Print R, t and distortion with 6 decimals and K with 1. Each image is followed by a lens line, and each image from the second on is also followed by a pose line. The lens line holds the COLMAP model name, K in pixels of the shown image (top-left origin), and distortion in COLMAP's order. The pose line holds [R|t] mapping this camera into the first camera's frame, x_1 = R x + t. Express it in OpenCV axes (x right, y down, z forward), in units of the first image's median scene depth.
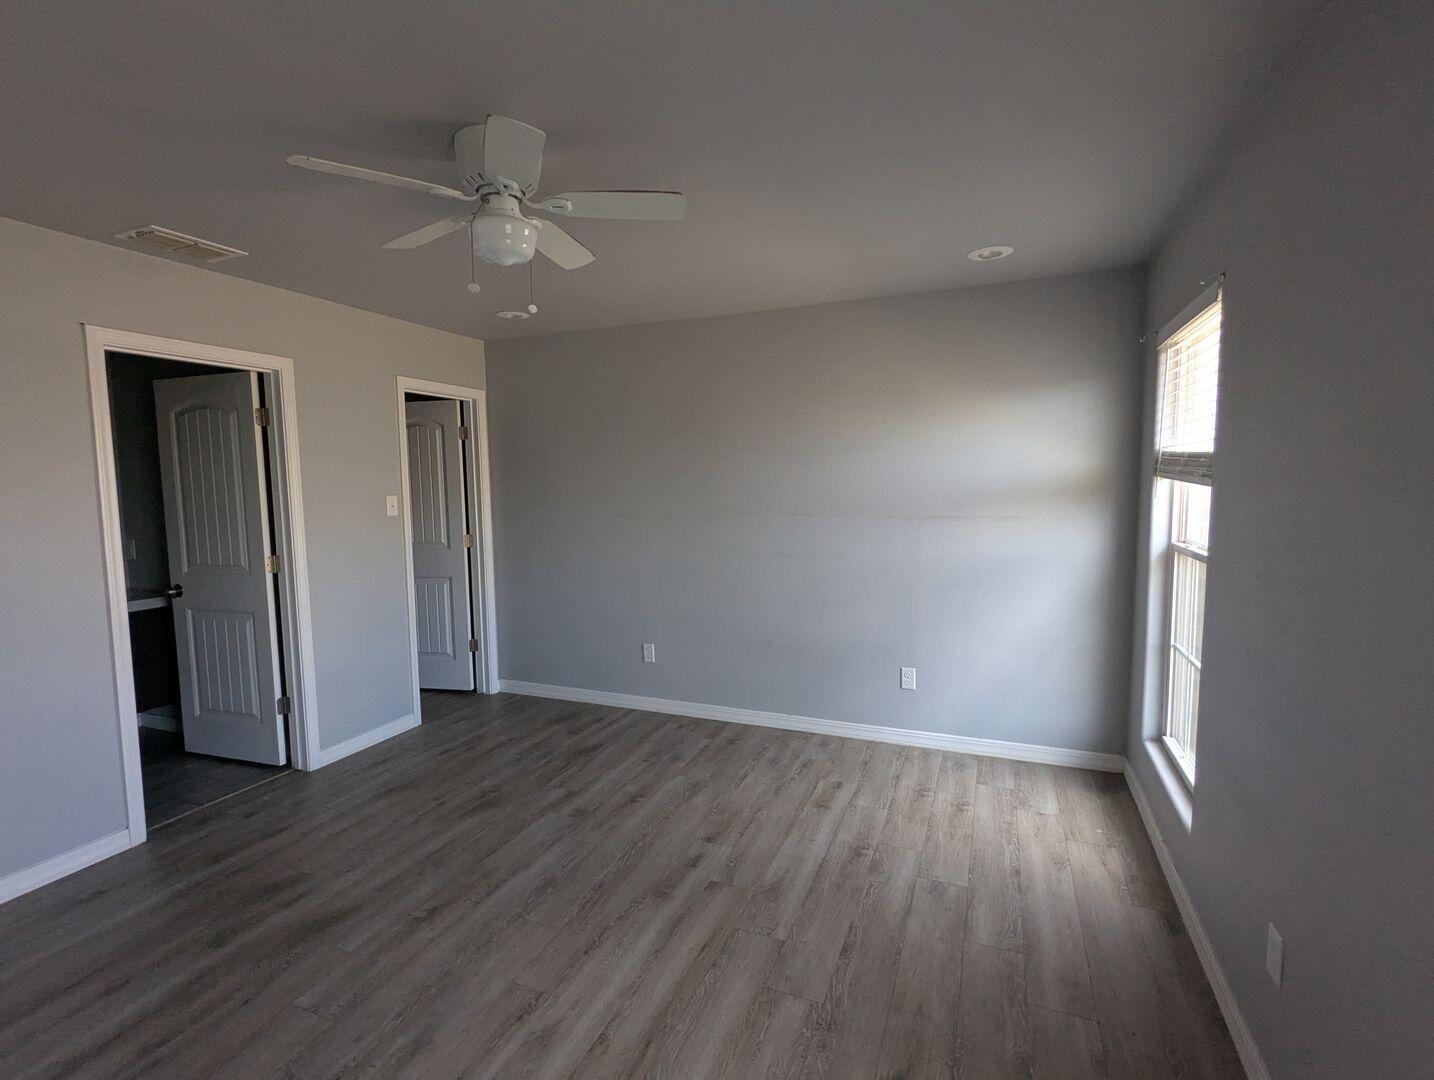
lens RADIAL K [[680.6, 0, 717.0], [0, 680.6, 540.0], [0, 0, 1]] dist [0.001504, 0.000376]
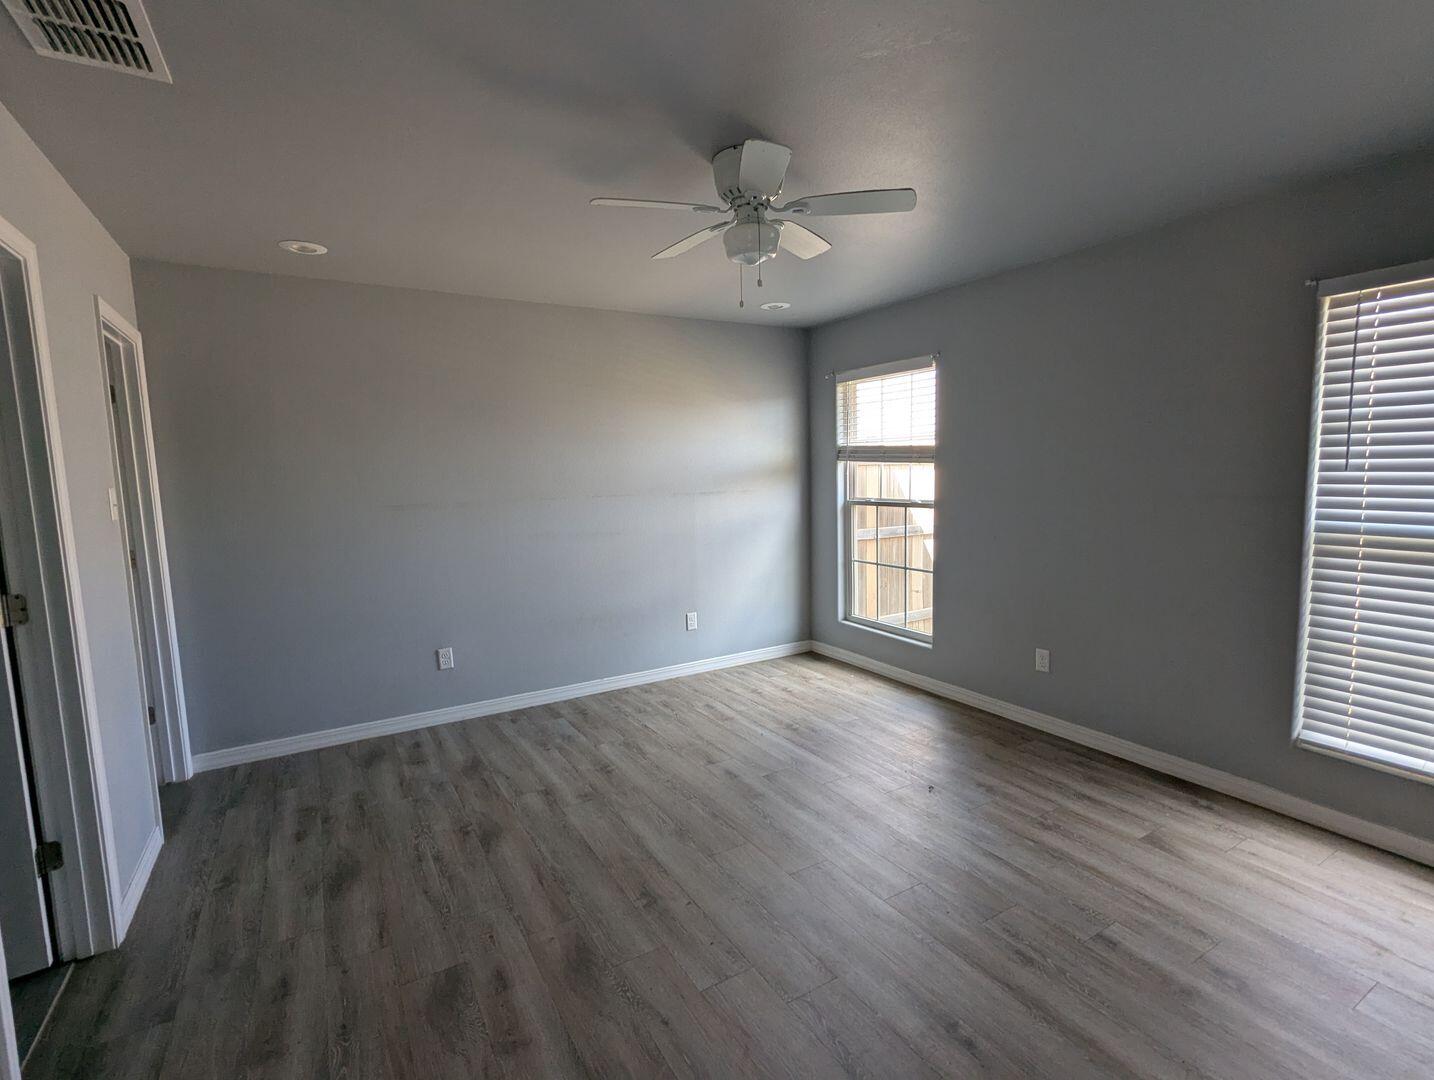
lens RADIAL K [[680.6, 0, 717.0], [0, 680.6, 540.0], [0, 0, 1]] dist [0.001504, 0.000376]
pose [[0.604901, -0.089443, 0.791261, -0.720026], [0.086023, 0.995197, 0.046732, -0.002864], [-0.791640, 0.039798, 0.609690, 0.194247]]
